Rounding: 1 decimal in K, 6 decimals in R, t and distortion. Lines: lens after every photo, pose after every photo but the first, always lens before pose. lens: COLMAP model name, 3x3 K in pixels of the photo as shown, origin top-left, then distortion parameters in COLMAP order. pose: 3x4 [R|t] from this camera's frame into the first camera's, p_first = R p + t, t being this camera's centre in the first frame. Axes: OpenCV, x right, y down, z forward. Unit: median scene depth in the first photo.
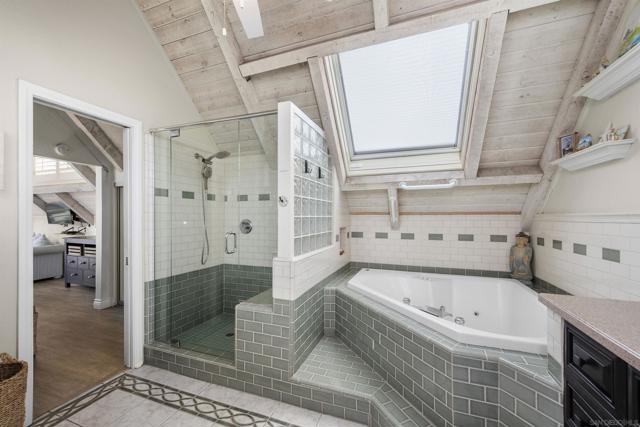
lens RADIAL K [[260.4, 0, 319.1], [0, 260.4, 216.7], [0, 0, 1]] dist [0.000717, 0.000042]
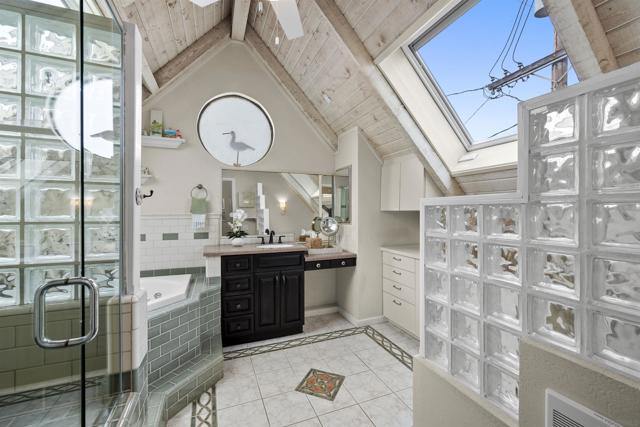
lens RADIAL K [[269.2, 0, 319.1], [0, 269.2, 210.5], [0, 0, 1]] dist [-0.001587, -0.000237]
pose [[-0.681920, 0.002339, 0.731423, -0.699571], [0.001470, 0.999997, -0.001827, -0.023613], [-0.731425, -0.000171, -0.681922, 0.902817]]
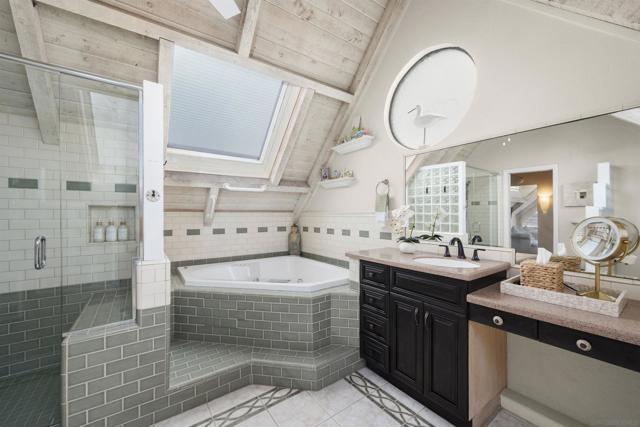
lens RADIAL K [[254.7, 0, 327.0], [0, 254.7, 214.7], [0, 0, 1]] dist [-0.000455, -0.000258]
pose [[0.540019, -0.002450, 0.841649, -0.434121], [-0.001598, 0.999991, 0.003936, -0.001178], [-0.841651, -0.003470, 0.540011, 0.035839]]
